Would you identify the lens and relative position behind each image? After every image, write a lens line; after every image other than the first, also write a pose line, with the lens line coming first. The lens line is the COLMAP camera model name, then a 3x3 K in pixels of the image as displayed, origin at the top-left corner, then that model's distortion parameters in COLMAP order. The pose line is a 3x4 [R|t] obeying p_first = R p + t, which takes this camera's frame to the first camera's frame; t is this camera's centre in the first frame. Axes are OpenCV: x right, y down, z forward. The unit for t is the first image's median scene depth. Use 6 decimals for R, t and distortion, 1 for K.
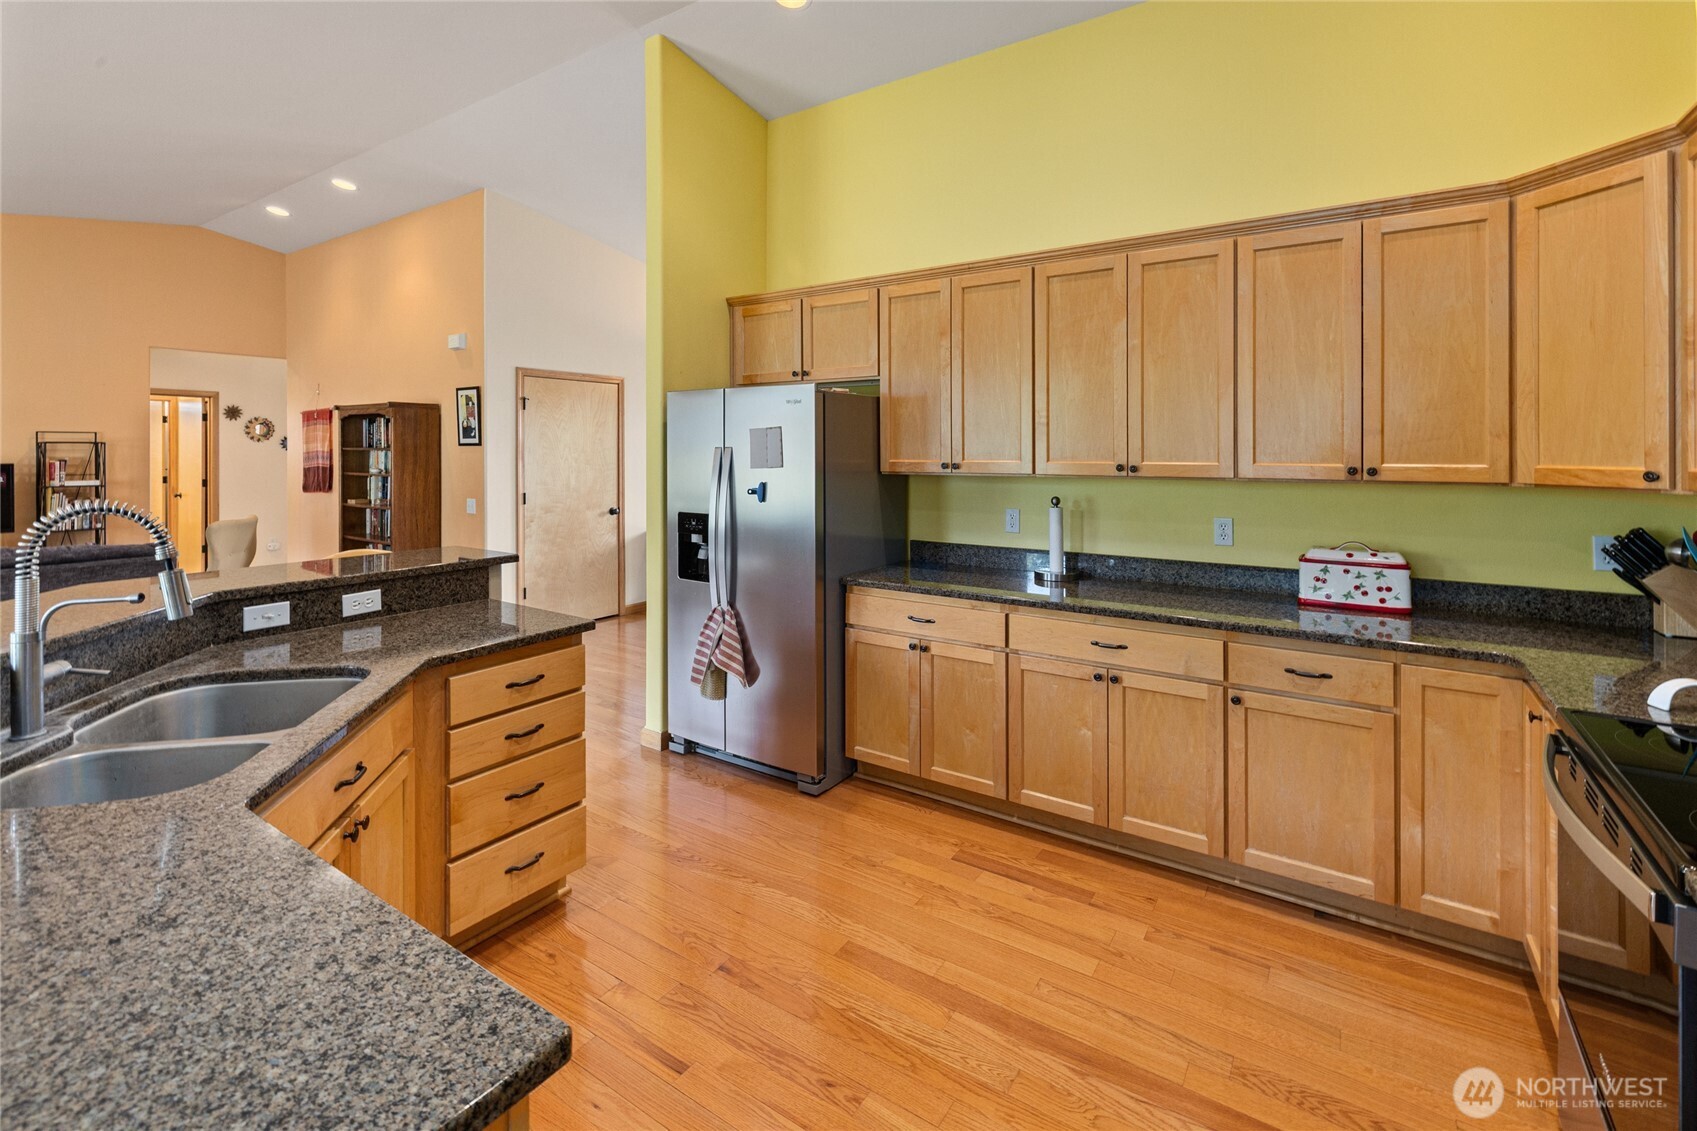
lens RADIAL K [[759.9, 0, 829.7], [0, 759.9, 439.2], [0, 0, 1]] dist [-0.004240, -0.000968]
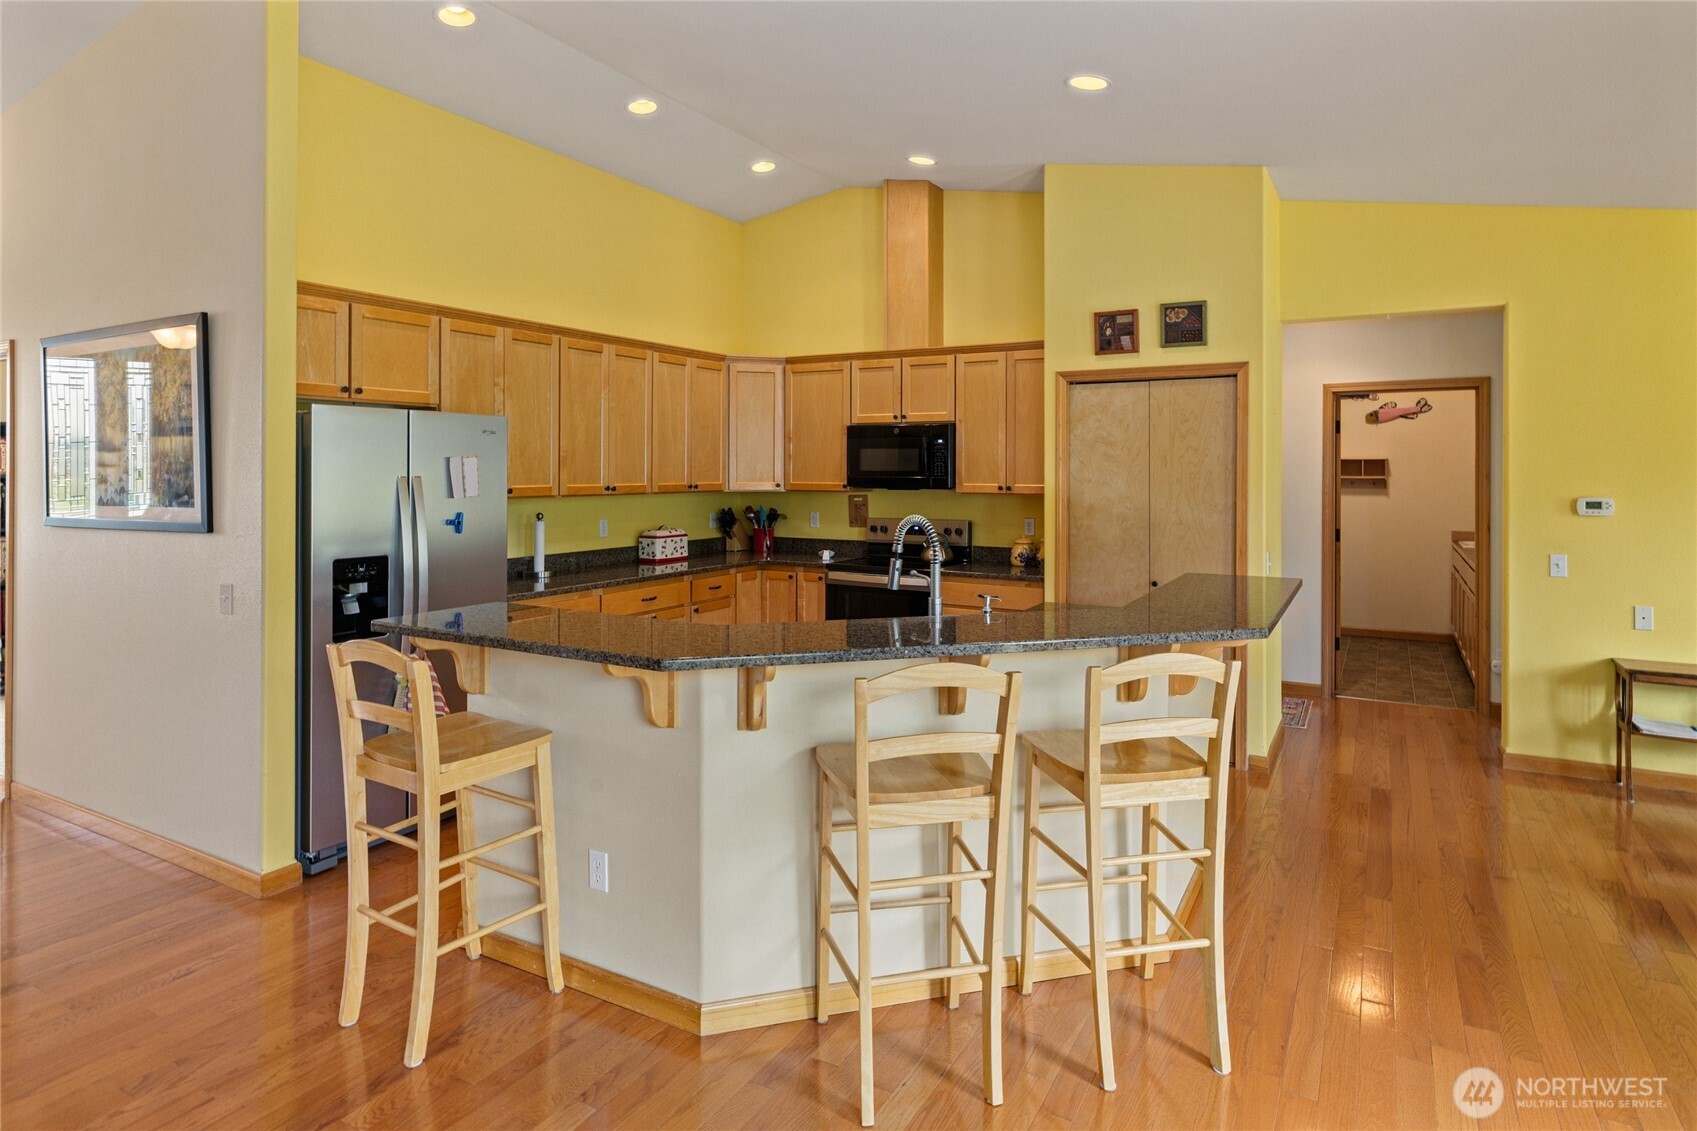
lens RADIAL K [[949.7, 0, 827.7], [0, 949.7, 474.0], [0, 0, 1]] dist [-0.025074, -0.003590]
pose [[-0.080886, -0.004906, 0.996711, -1.387937], [-0.014537, 0.999887, 0.003742, -0.003921], [-0.996617, -0.014186, -0.080948, 0.650917]]
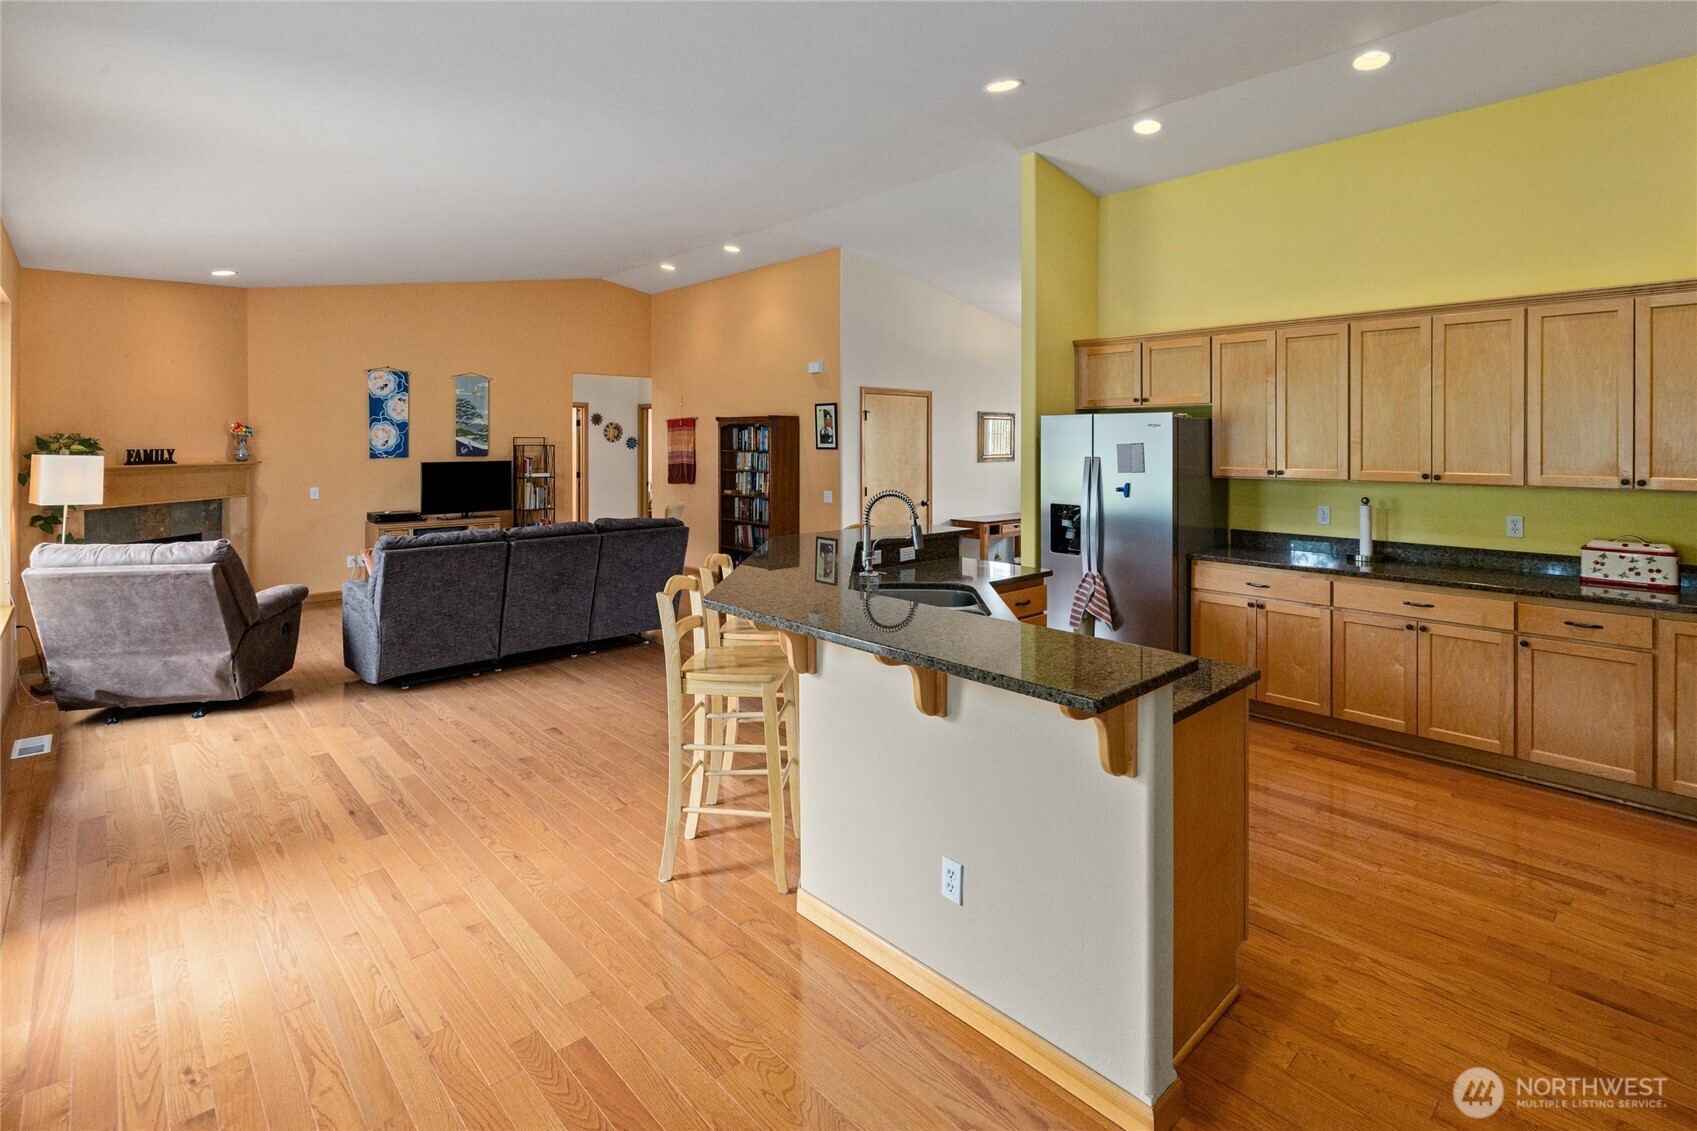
lens RADIAL K [[785.4, 0, 849.0], [0, 785.4, 438.5], [0, 0, 1]] dist [-0.003668, -0.000304]
pose [[0.976581, 0.002390, -0.215136, -0.281467], [-0.000941, 0.999976, 0.006834, -0.033846], [0.215147, -0.006472, 0.976560, -0.512157]]
